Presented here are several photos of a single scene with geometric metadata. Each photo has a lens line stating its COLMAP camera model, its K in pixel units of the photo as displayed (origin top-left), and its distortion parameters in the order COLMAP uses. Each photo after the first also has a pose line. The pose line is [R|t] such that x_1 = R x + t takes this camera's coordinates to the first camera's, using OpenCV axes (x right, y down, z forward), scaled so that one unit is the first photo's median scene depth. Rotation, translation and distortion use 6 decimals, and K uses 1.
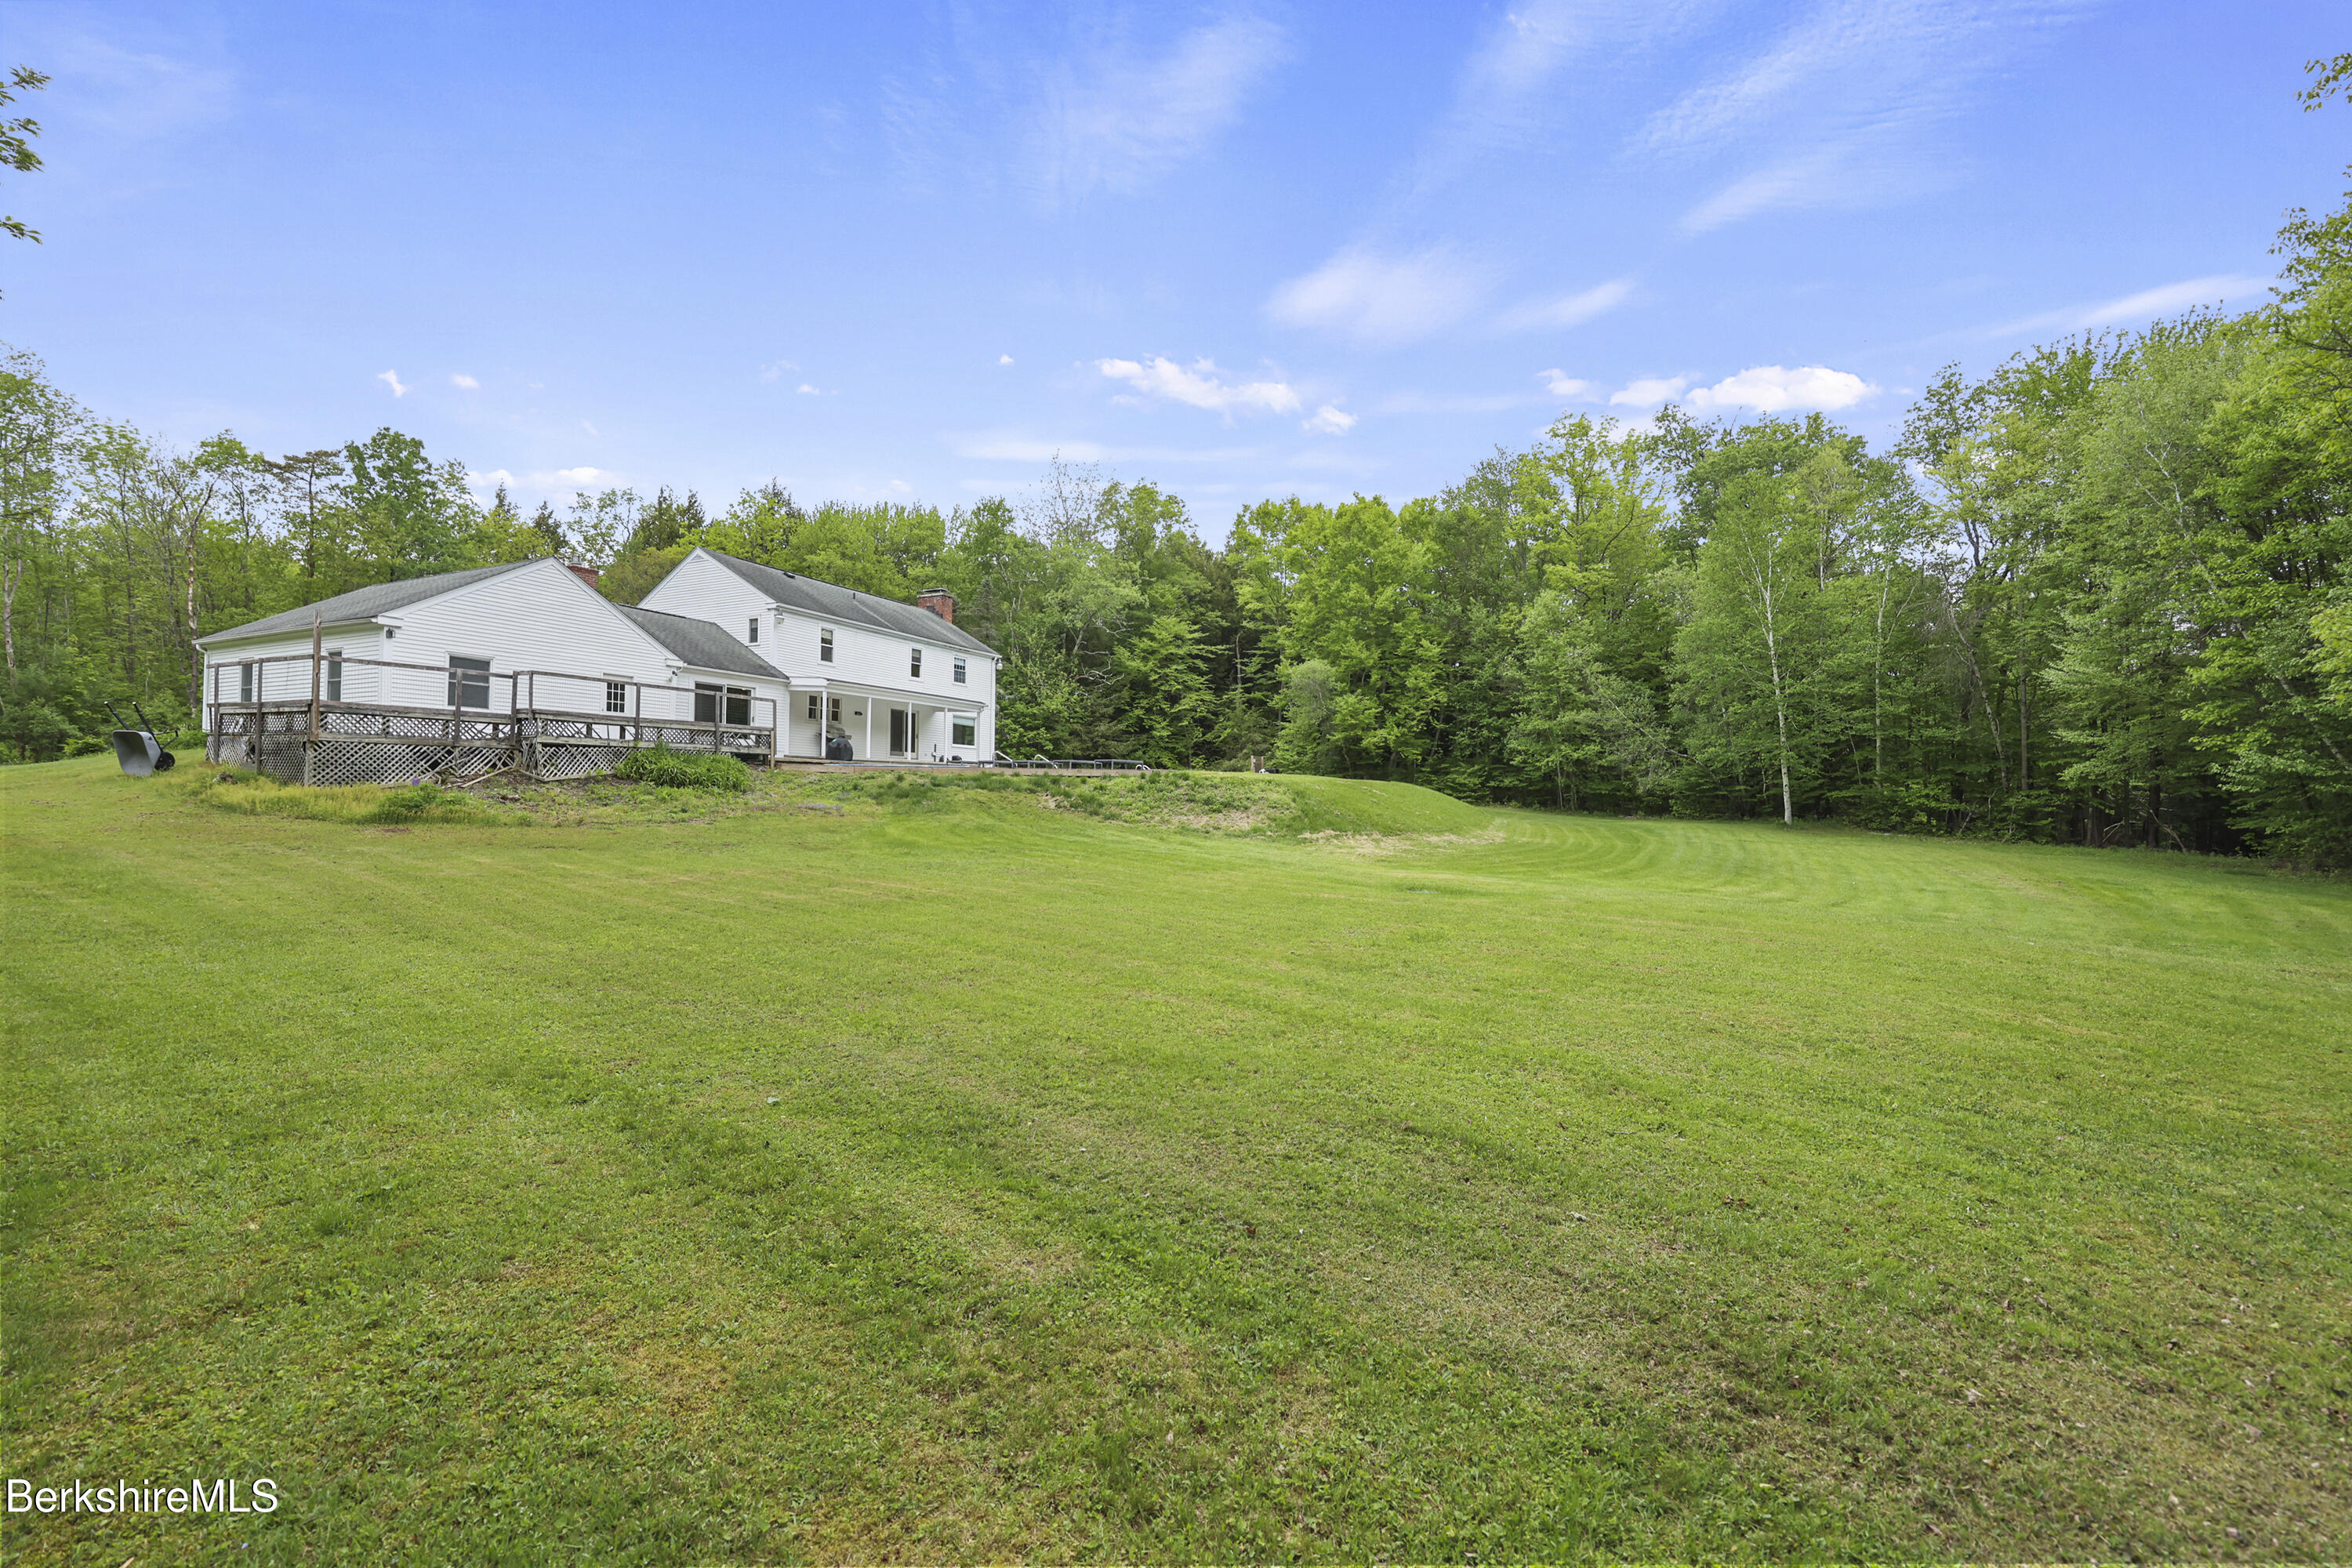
lens RADIAL K [[954.3, 0, 1196.7], [0, 954.3, 805.3], [0, 0, 1]] dist [0.003137, 0.000551]
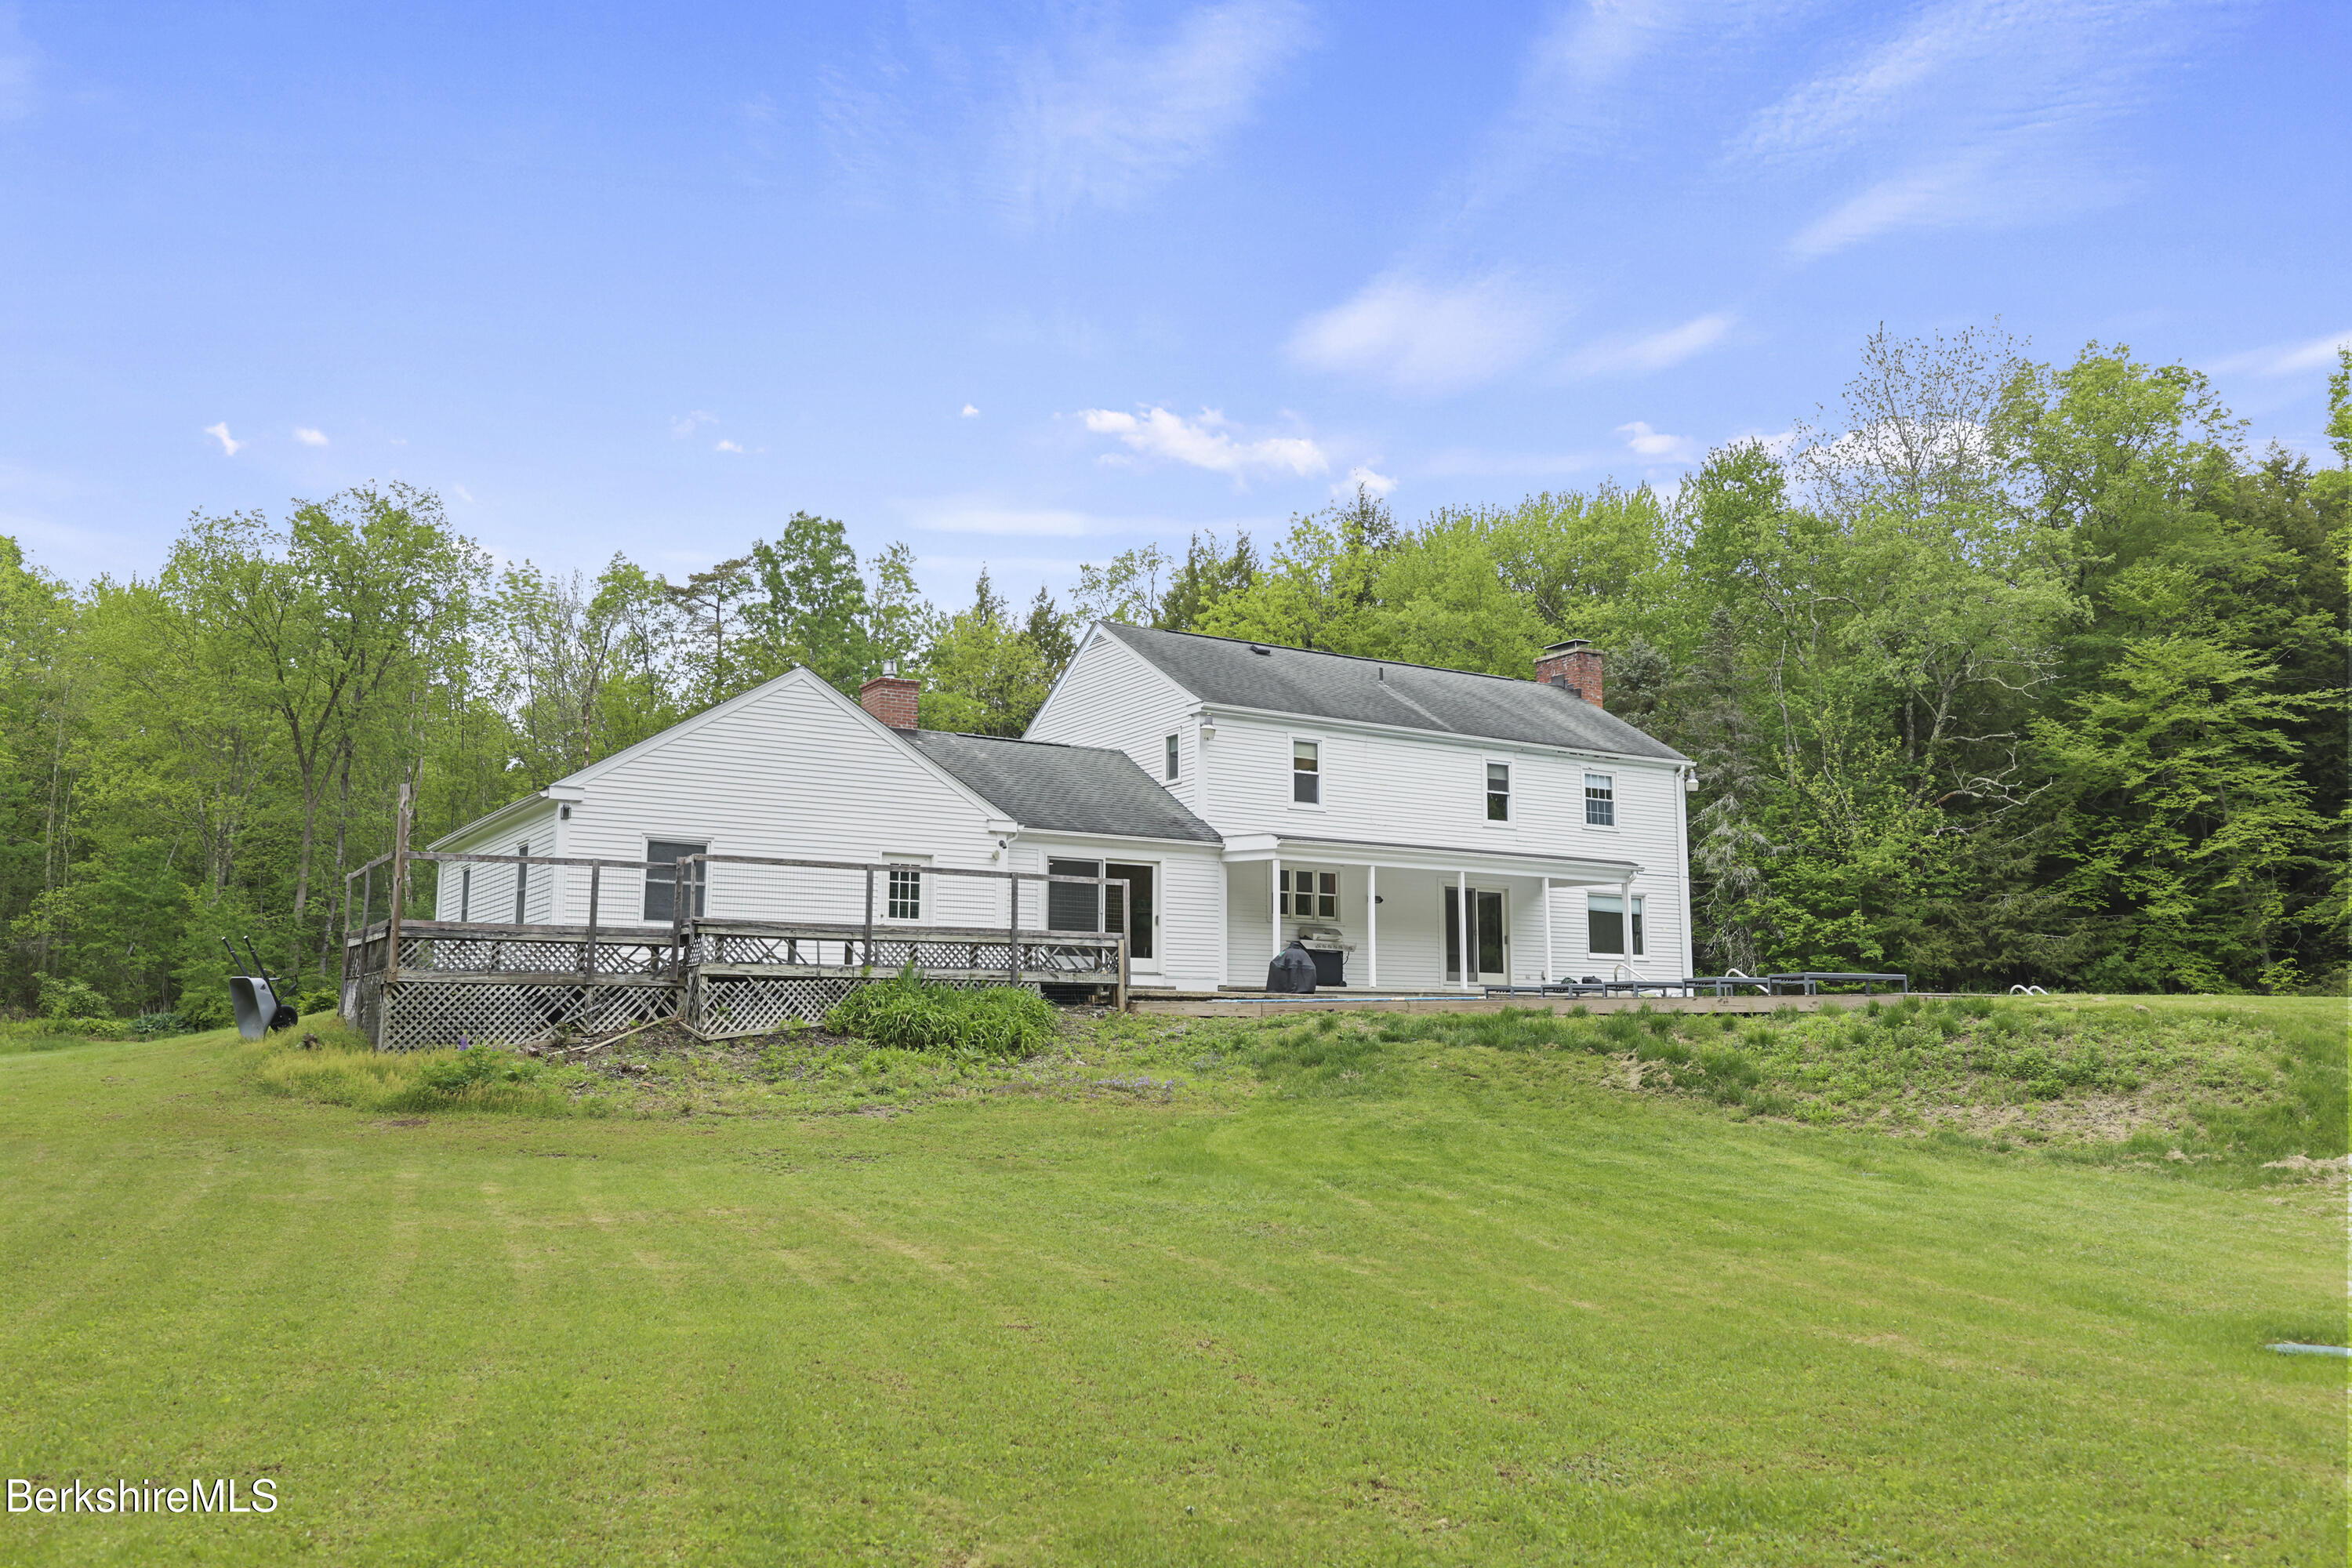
lens RADIAL K [[1917.8, 0, 1176.0], [0, 1917.8, 784.0], [0, 0, 1]] dist [-0.000554, 0.003573]
pose [[0.832790, -0.087308, -0.546660, 0.107255], [0.001351, 0.987802, -0.155706, 0.001417], [0.553587, 0.128932, 0.822750, 0.086464]]
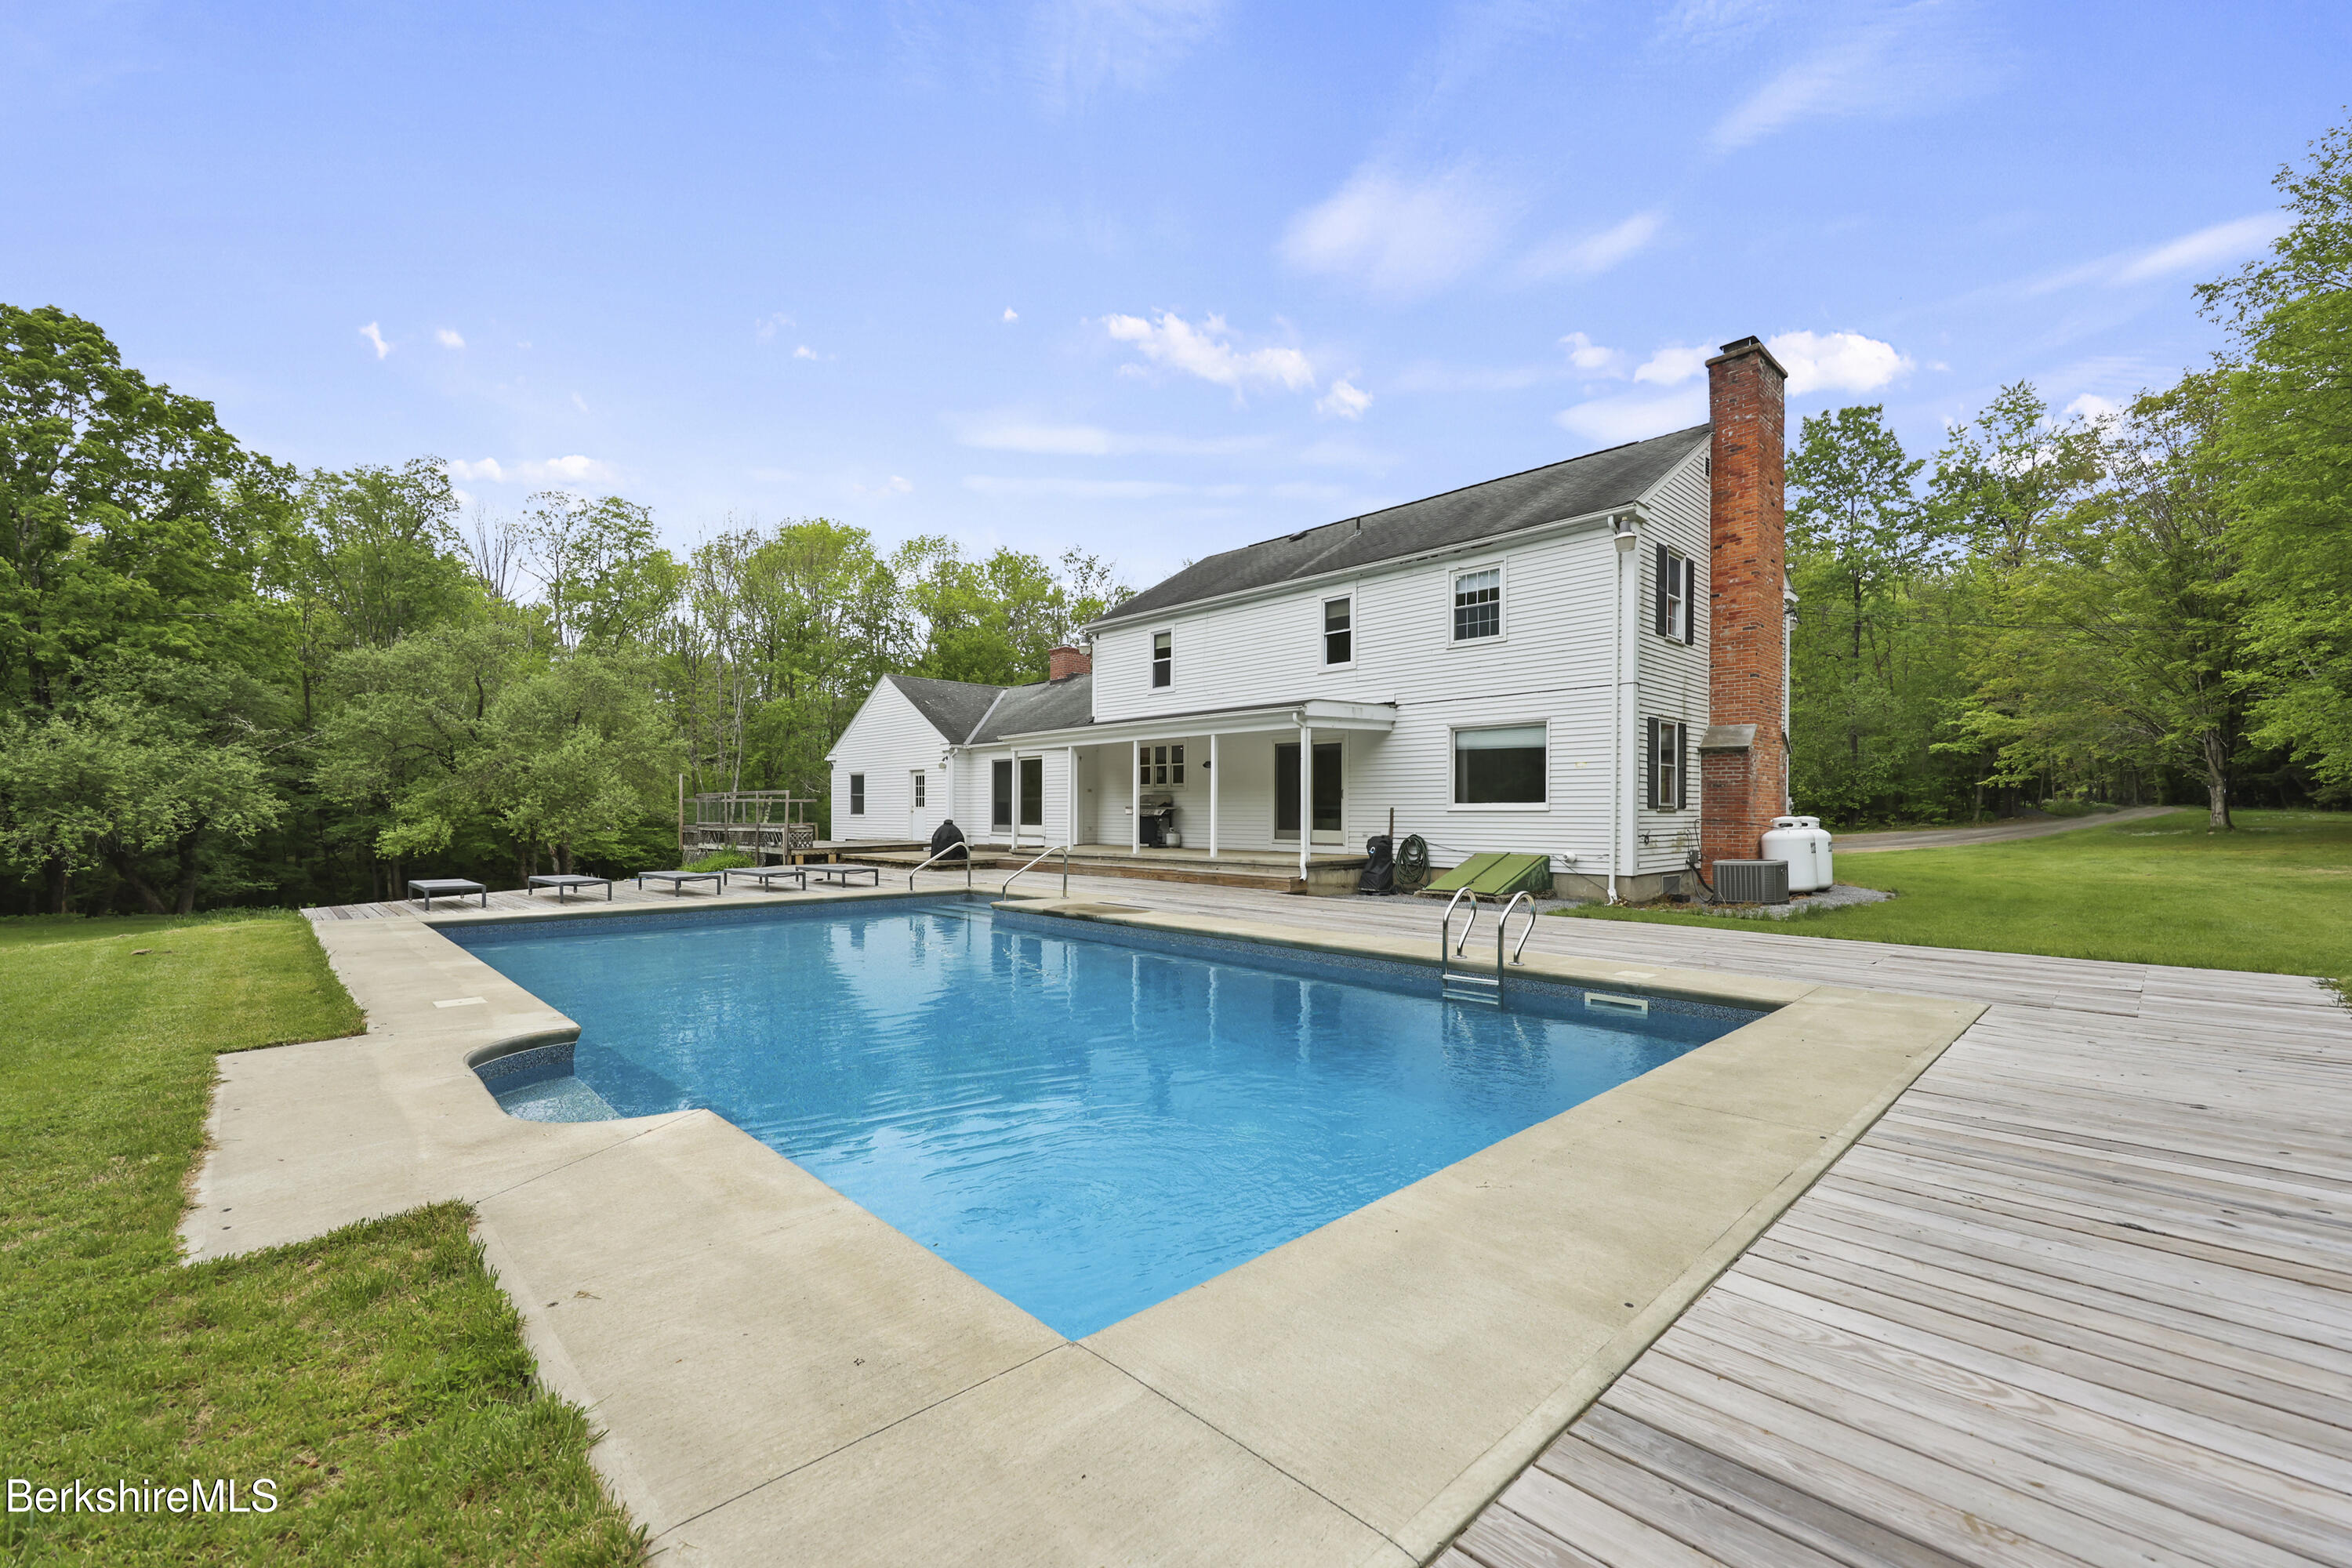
lens RADIAL K [[954.3, 0, 1196.7], [0, 954.3, 805.3], [0, 0, 1]] dist [0.003137, 0.000551]
pose [[-0.342872, 0.007590, -0.939352, 0.147295], [0.010689, 0.999934, 0.004178, -0.067283], [0.939321, -0.008608, -0.342930, 1.055485]]
